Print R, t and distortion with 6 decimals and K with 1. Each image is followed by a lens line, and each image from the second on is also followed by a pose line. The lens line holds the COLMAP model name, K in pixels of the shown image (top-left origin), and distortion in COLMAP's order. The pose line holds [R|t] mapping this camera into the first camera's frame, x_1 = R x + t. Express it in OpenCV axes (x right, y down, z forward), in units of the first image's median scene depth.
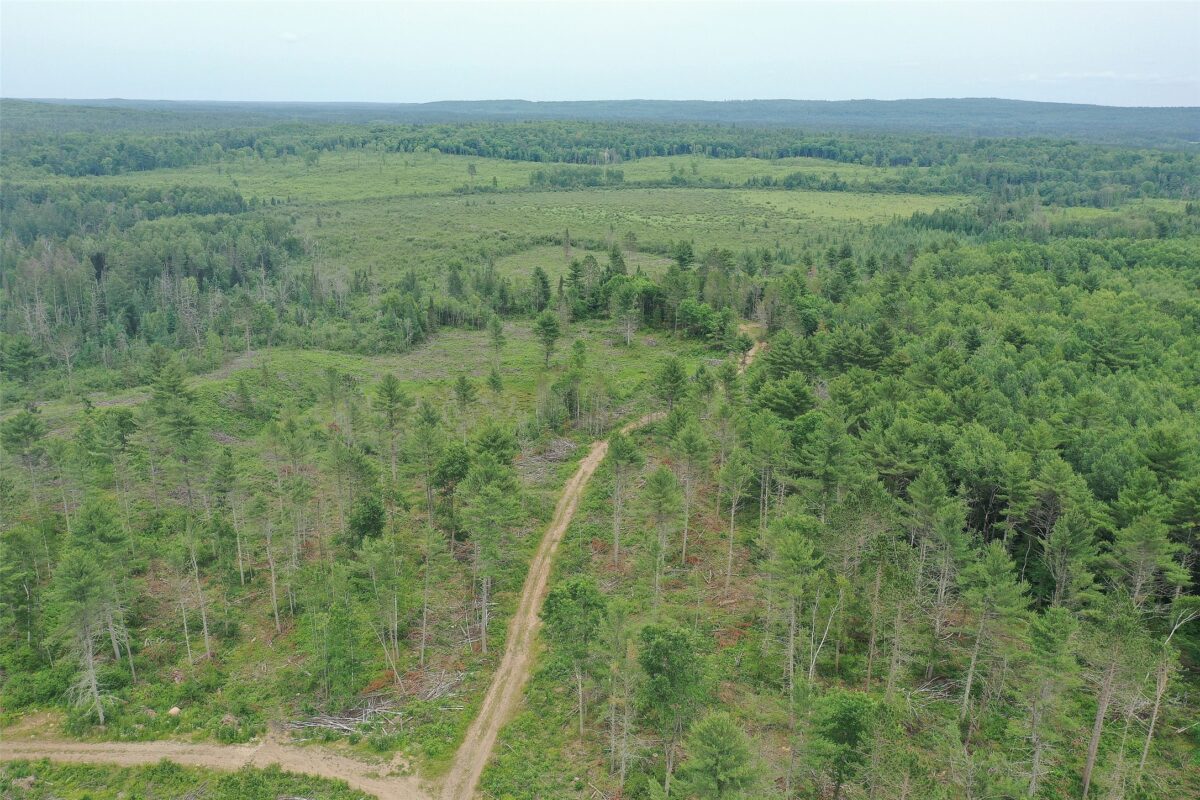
lens RADIAL K [[948.5, 0, 597.4], [0, 948.5, 398.5], [0, 0, 1]] dist [0.007375, -0.002437]
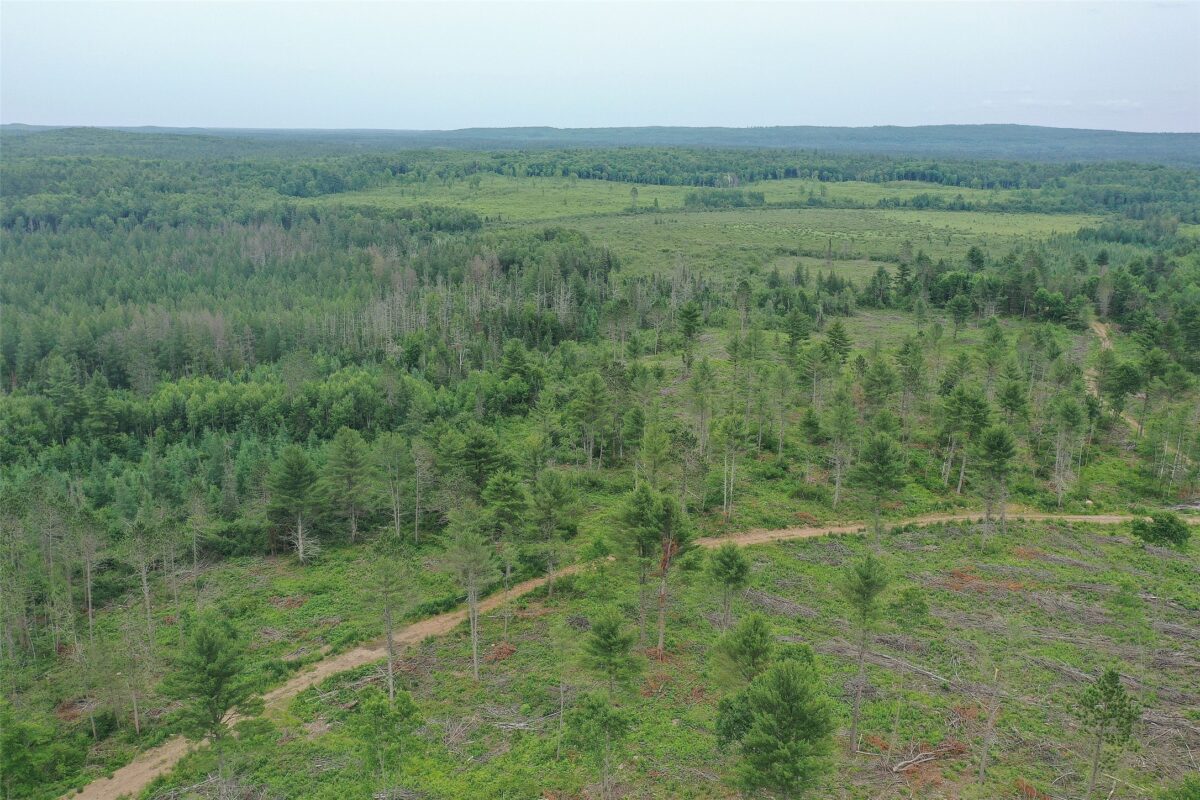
lens RADIAL K [[948.5, 0, 601.2], [0, 948.5, 403.0], [0, 0, 1]] dist [0.007375, -0.002437]
pose [[0.999995, -0.001059, -0.002980, -0.755603], [0.000994, 0.999767, -0.021555, 0.110954], [0.003003, 0.021552, 0.999763, -0.376702]]
